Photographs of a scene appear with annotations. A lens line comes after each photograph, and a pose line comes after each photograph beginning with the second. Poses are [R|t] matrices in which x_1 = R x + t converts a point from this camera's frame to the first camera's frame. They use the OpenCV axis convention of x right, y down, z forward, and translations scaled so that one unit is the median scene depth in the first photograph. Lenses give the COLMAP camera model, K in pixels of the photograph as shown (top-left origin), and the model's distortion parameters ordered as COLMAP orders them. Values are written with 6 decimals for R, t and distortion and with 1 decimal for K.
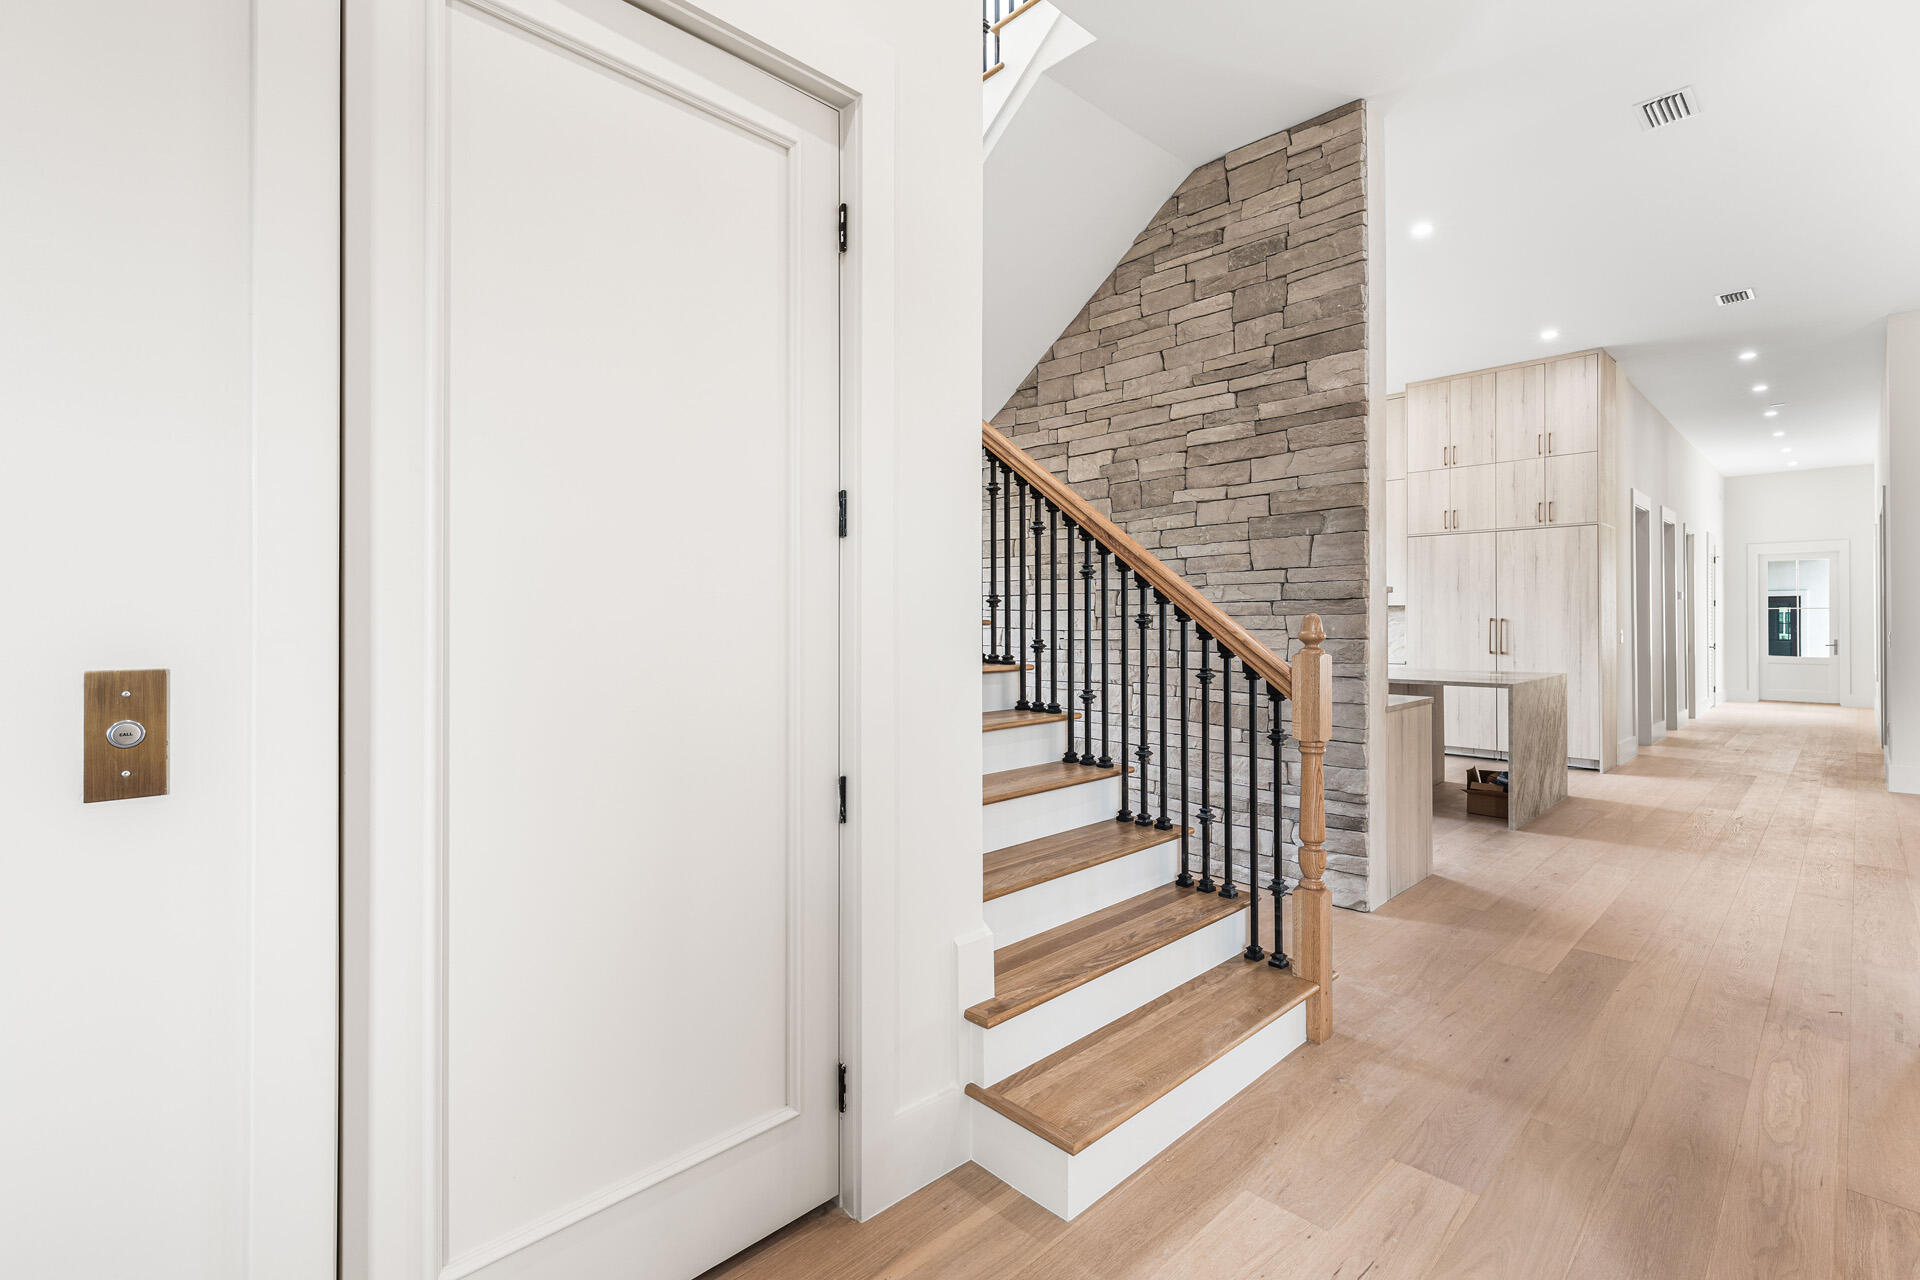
lens RADIAL K [[847.3, 0, 959.4], [0, 847.3, 624.5], [0, 0, 1]] dist [0.001042, -0.000082]
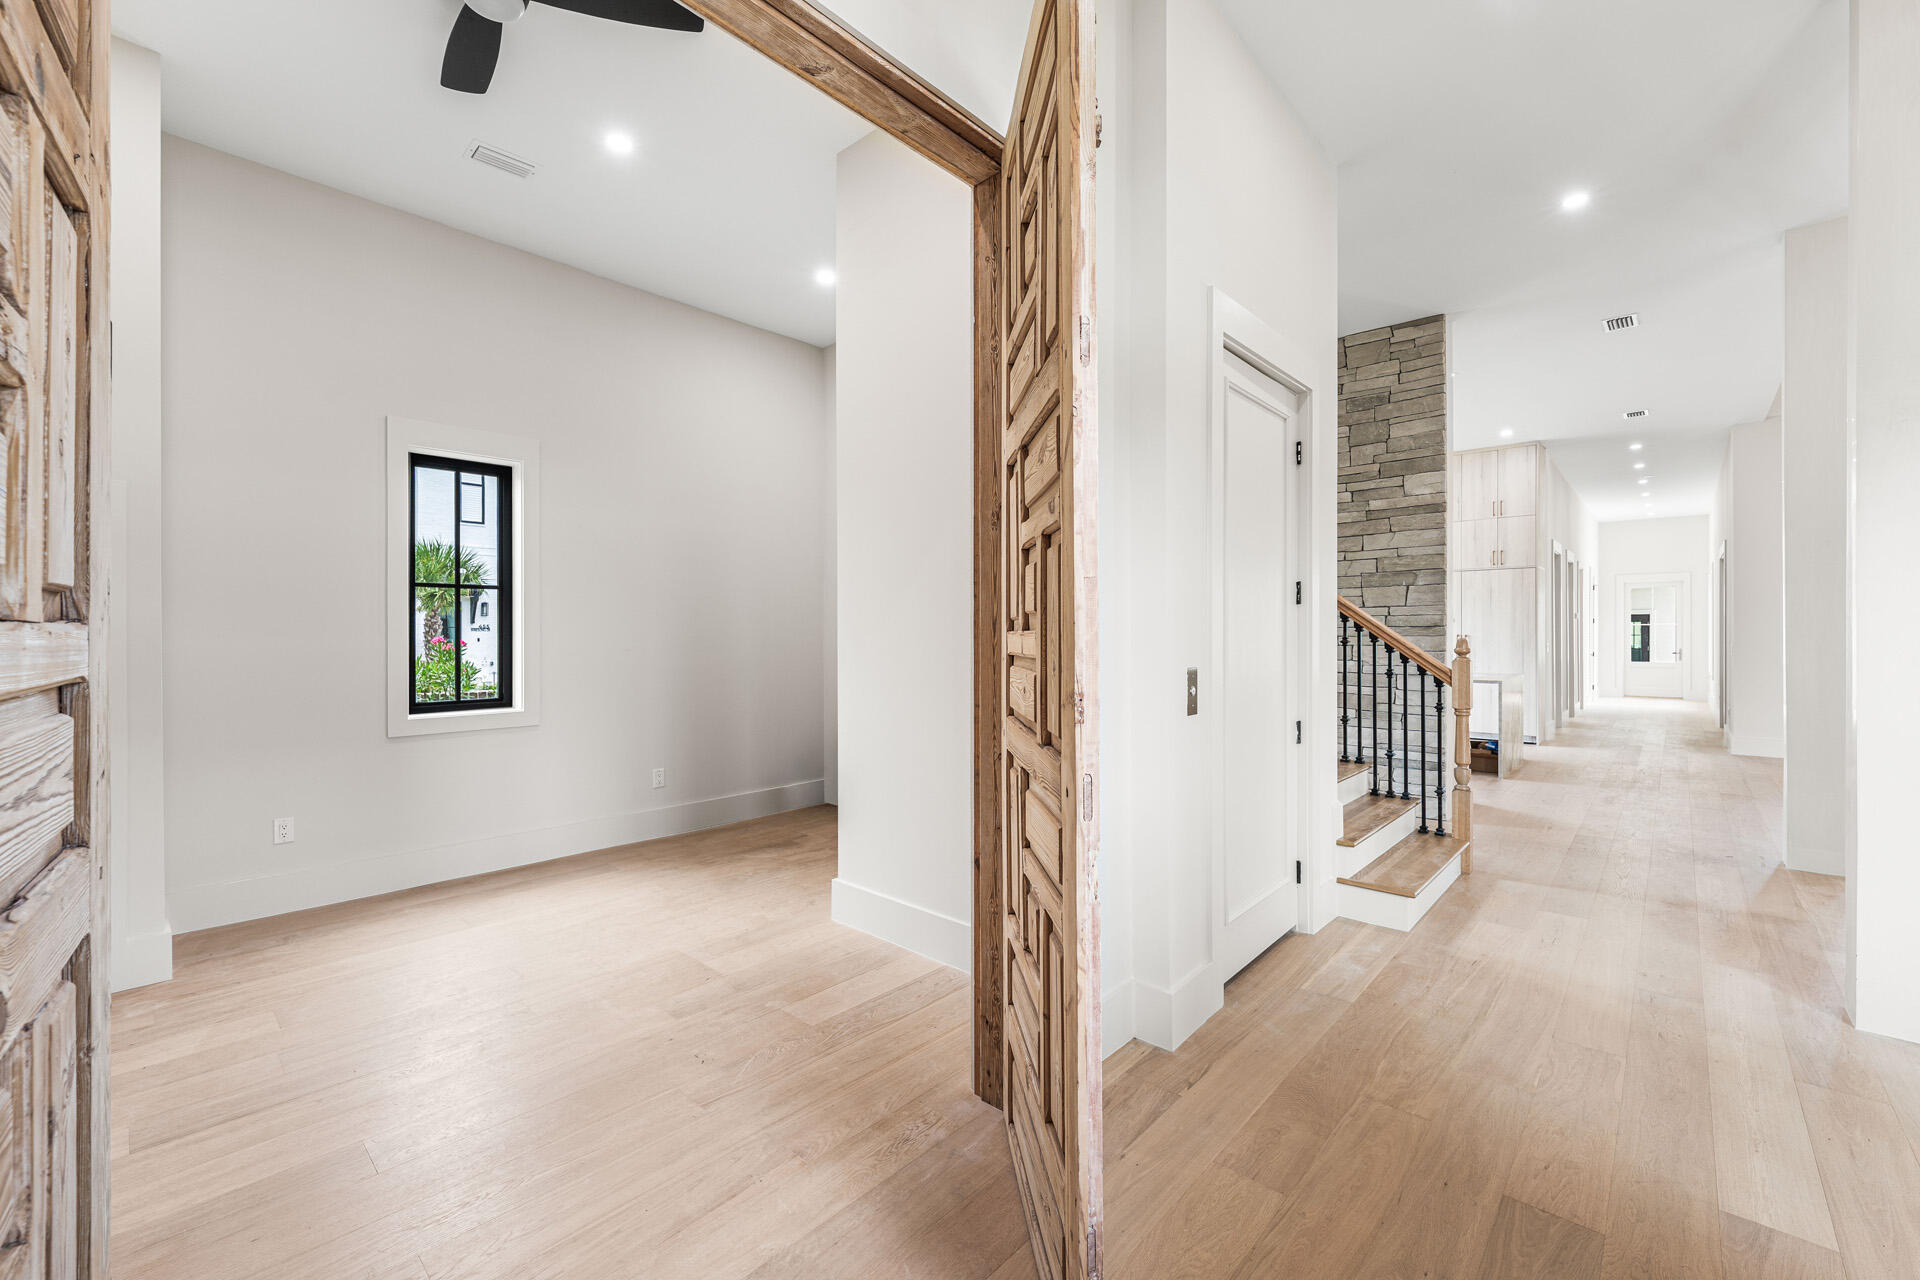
lens RADIAL K [[777.9, 0, 955.0], [0, 777.9, 640.5], [0, 0, 1]] dist [0.000149, -0.000023]
pose [[0.997778, -0.001442, 0.066610, -0.474082], [0.000963, 0.999973, 0.007220, -0.013128], [-0.066619, -0.007140, 0.997753, -0.356150]]
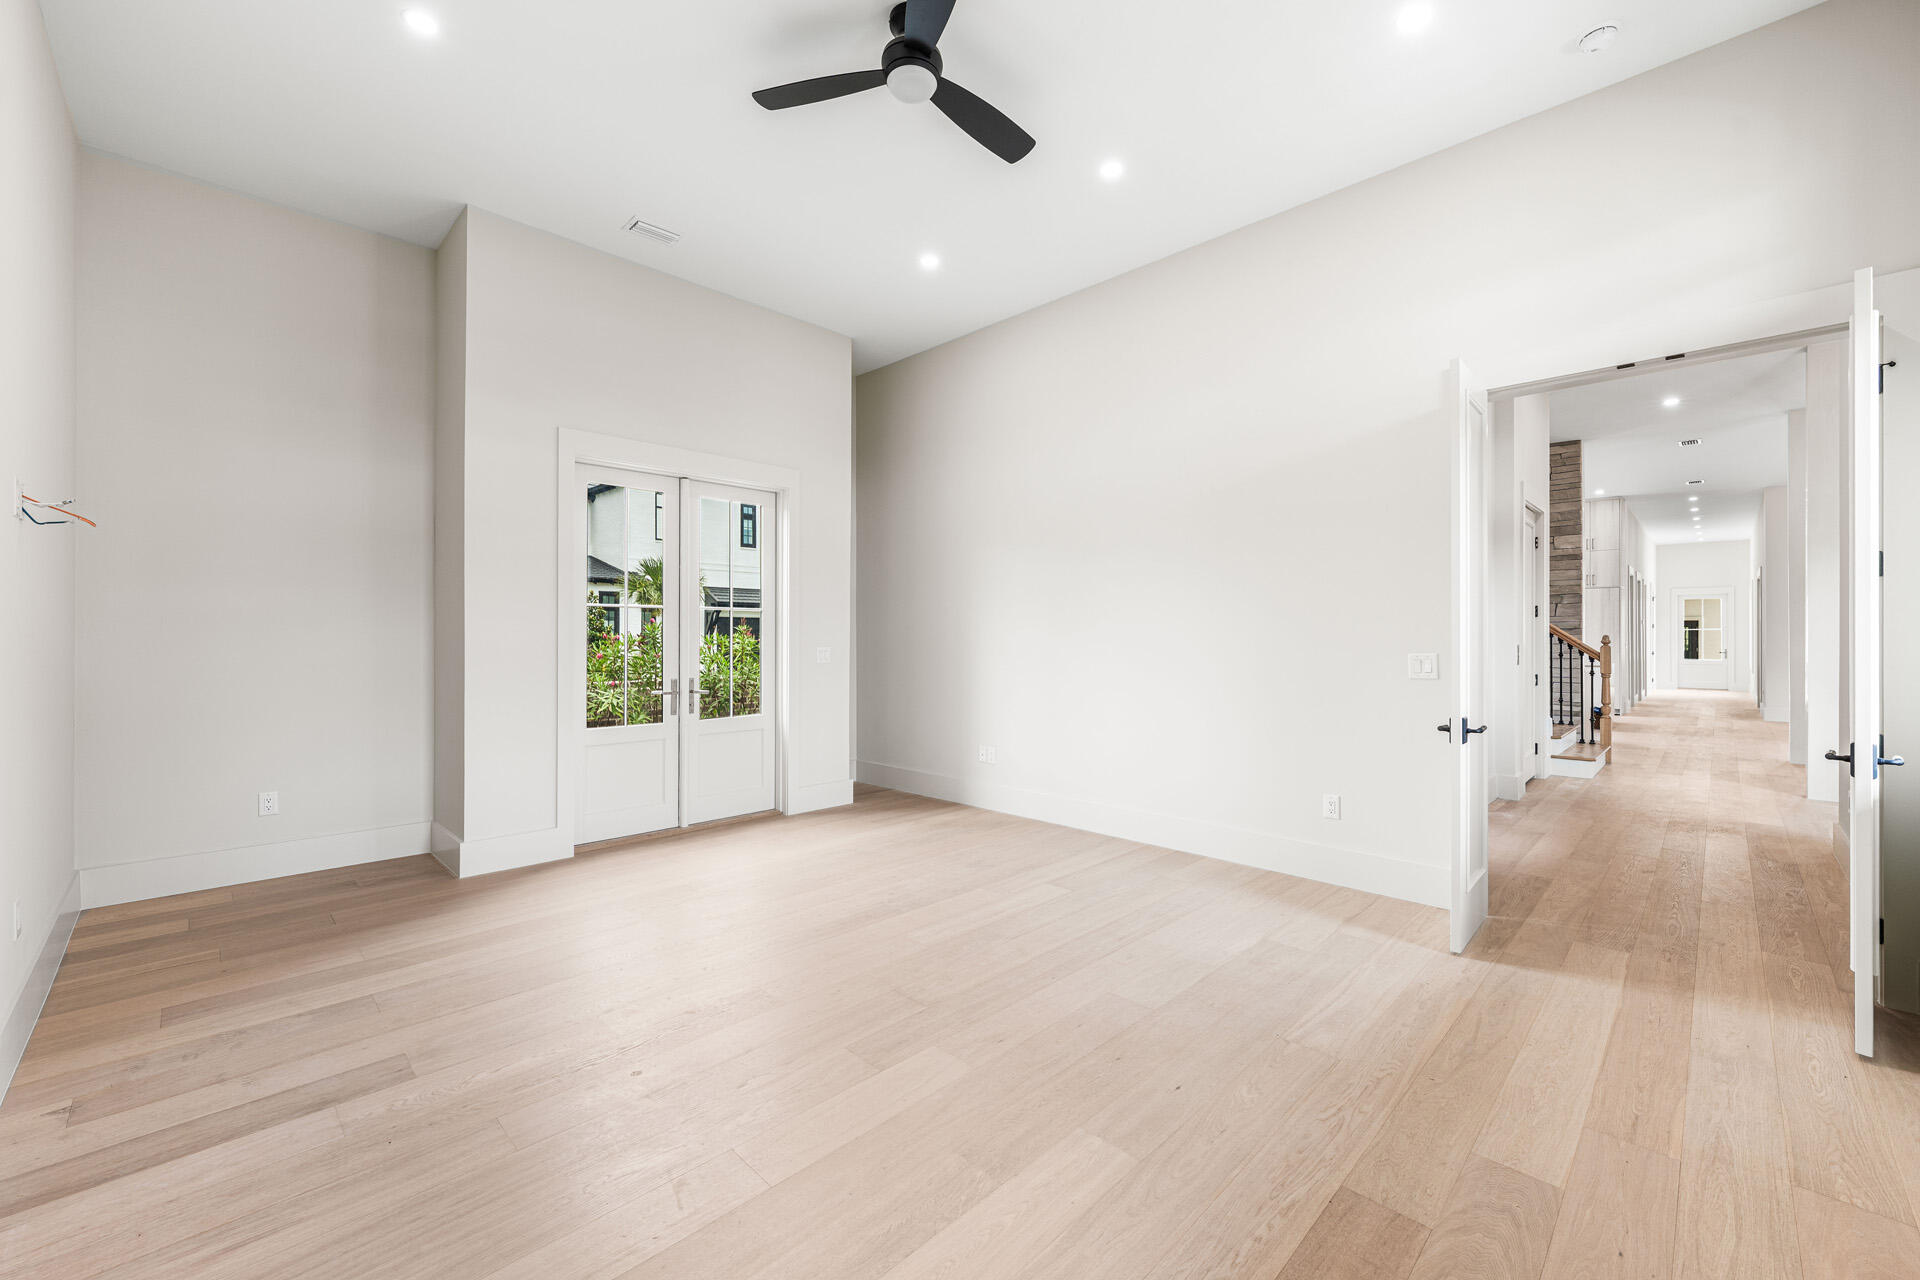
lens RADIAL K [[768.2, 0, 960.0], [0, 768.2, 640.0], [0, 0, 1]] dist [-0.001511, 0.000047]
pose [[0.999413, 0.002484, 0.034164, -1.341748], [-0.002561, 0.999994, 0.002217, 0.003831], [-0.034158, -0.002303, 0.999414, -1.157270]]
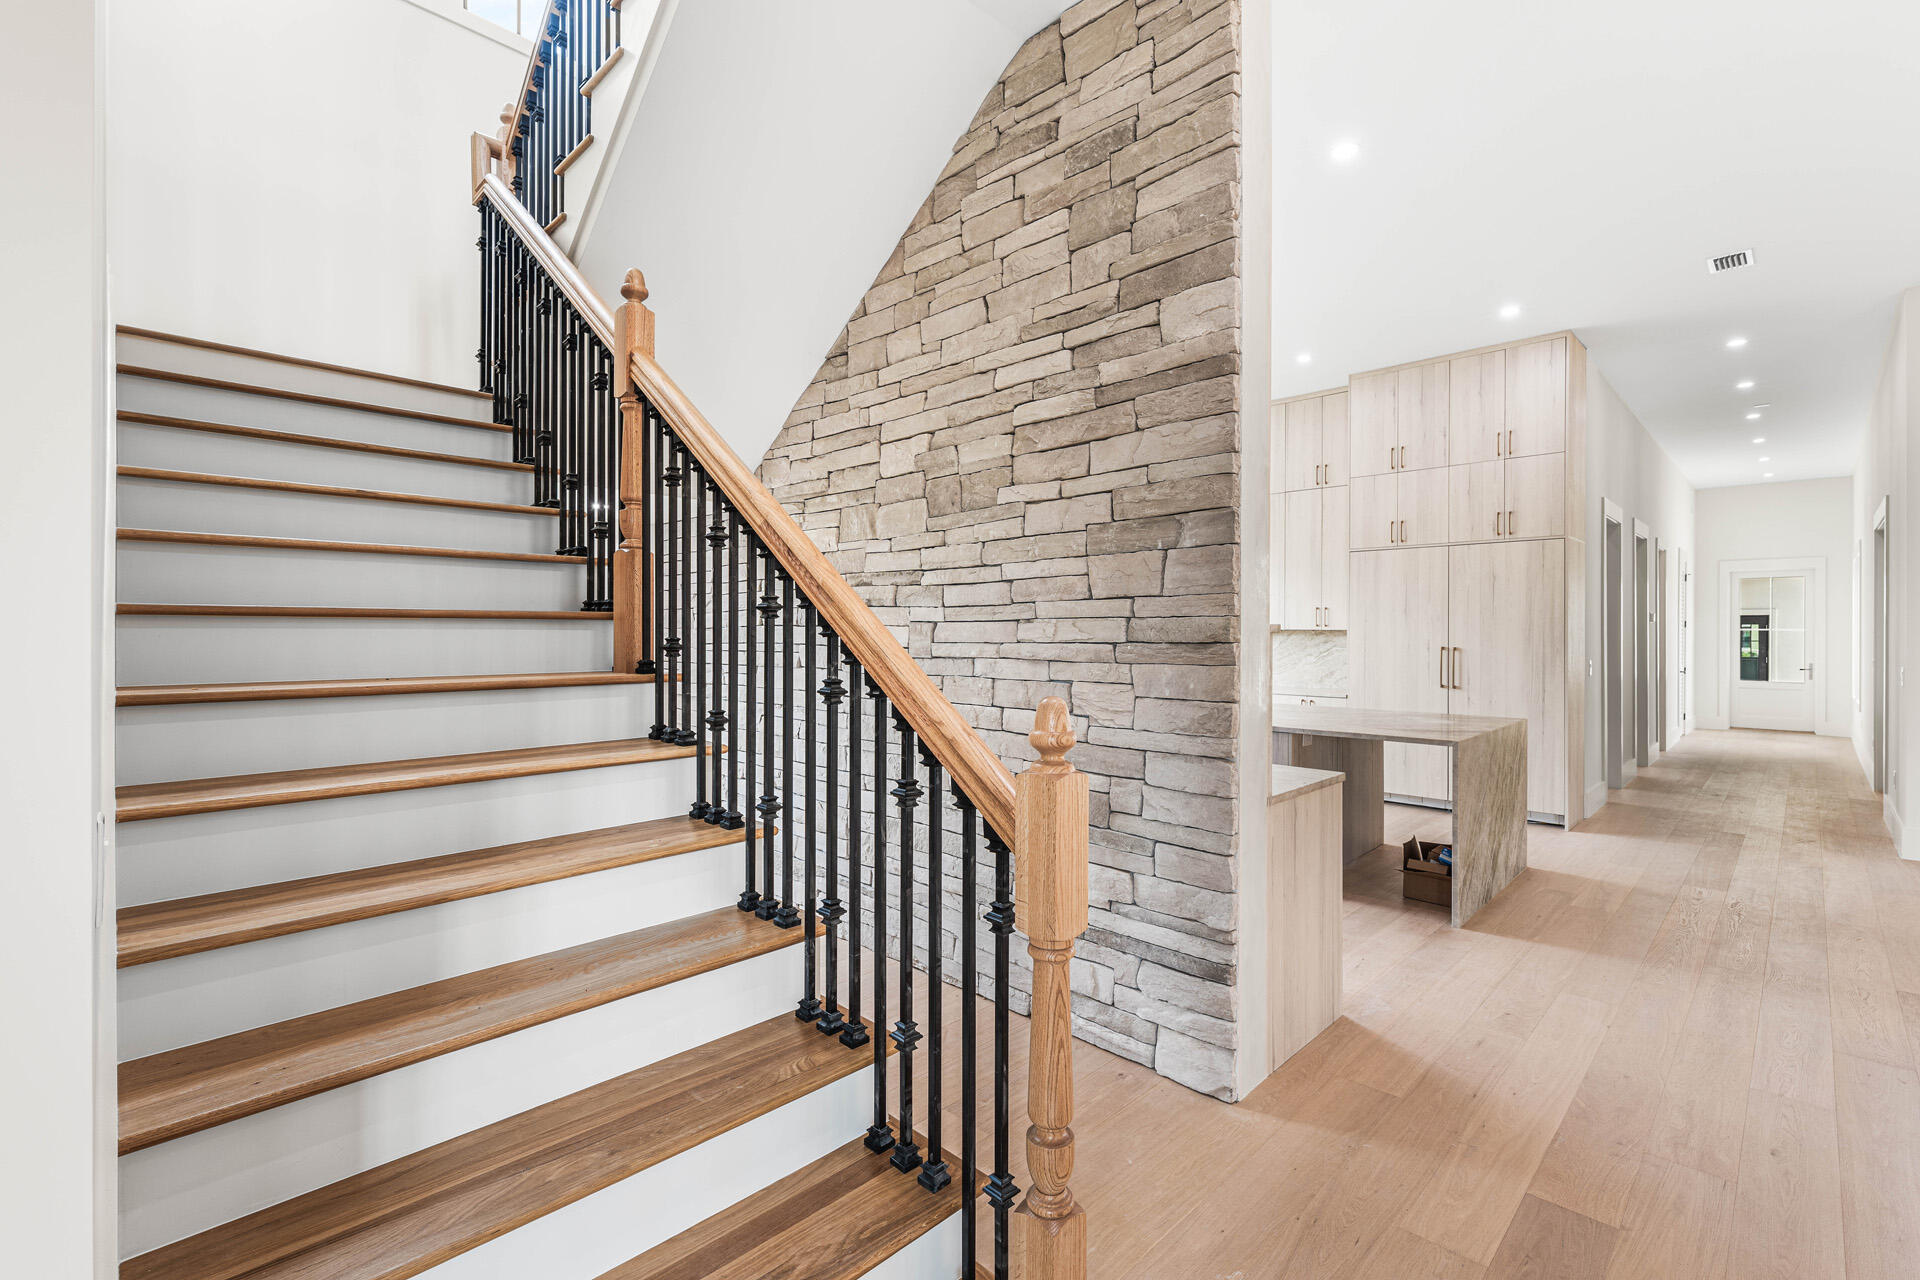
lens RADIAL K [[842.1, 0, 966.3], [0, 842.1, 641.3], [0, 0, 1]] dist [0.000997, -0.000305]
pose [[0.999533, 0.002365, 0.030456, 0.210344], [-0.002584, 0.999971, 0.007160, -0.031737], [-0.030438, -0.007235, 0.999510, 0.284996]]
